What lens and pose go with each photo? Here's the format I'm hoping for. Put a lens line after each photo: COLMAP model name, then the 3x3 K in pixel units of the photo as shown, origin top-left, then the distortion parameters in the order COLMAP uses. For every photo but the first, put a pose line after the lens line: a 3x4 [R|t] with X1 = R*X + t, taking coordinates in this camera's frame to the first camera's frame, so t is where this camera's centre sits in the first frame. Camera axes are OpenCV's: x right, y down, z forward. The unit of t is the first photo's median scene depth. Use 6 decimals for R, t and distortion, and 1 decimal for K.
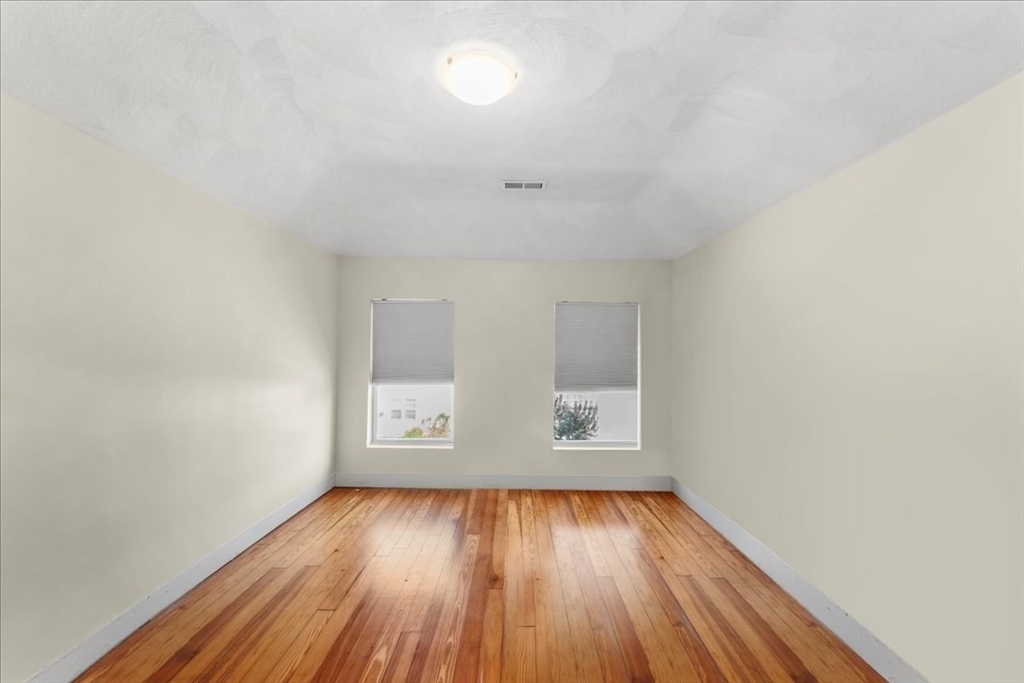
lens RADIAL K [[407.4, 0, 509.4], [0, 407.4, 336.6], [0, 0, 1]] dist [0.001585, -0.000779]
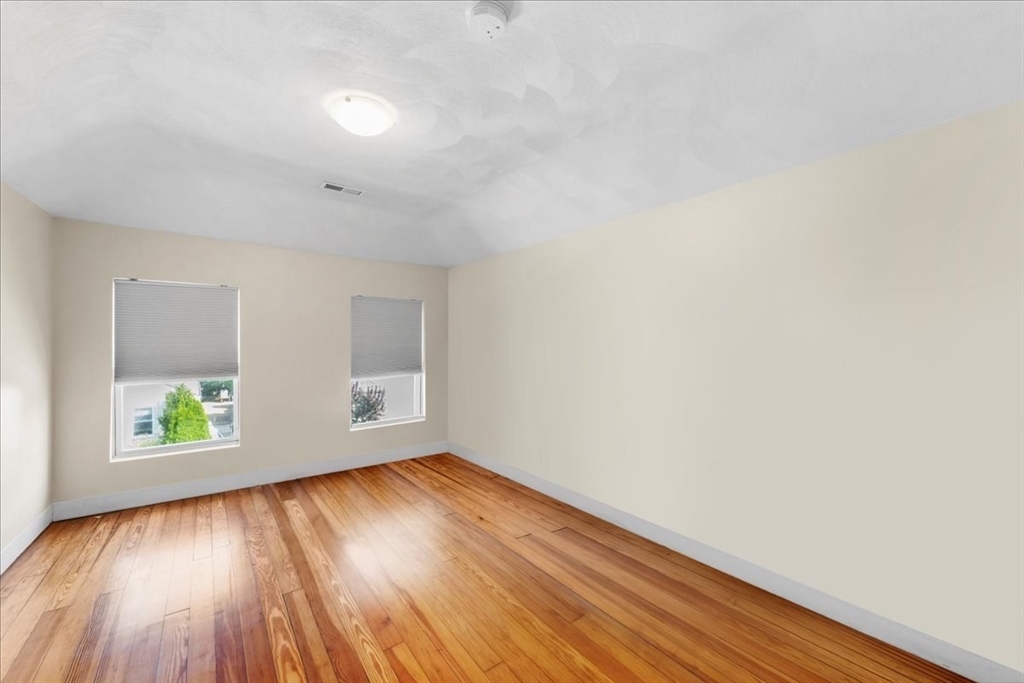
lens RADIAL K [[407.4, 0, 512.1], [0, 407.4, 341.5], [0, 0, 1]] dist [0.001585, -0.000779]
pose [[0.784362, -0.007039, 0.620264, -0.225647], [-0.015268, 0.999414, 0.030650, -0.003971], [-0.620116, -0.033511, 0.783794, -0.115492]]
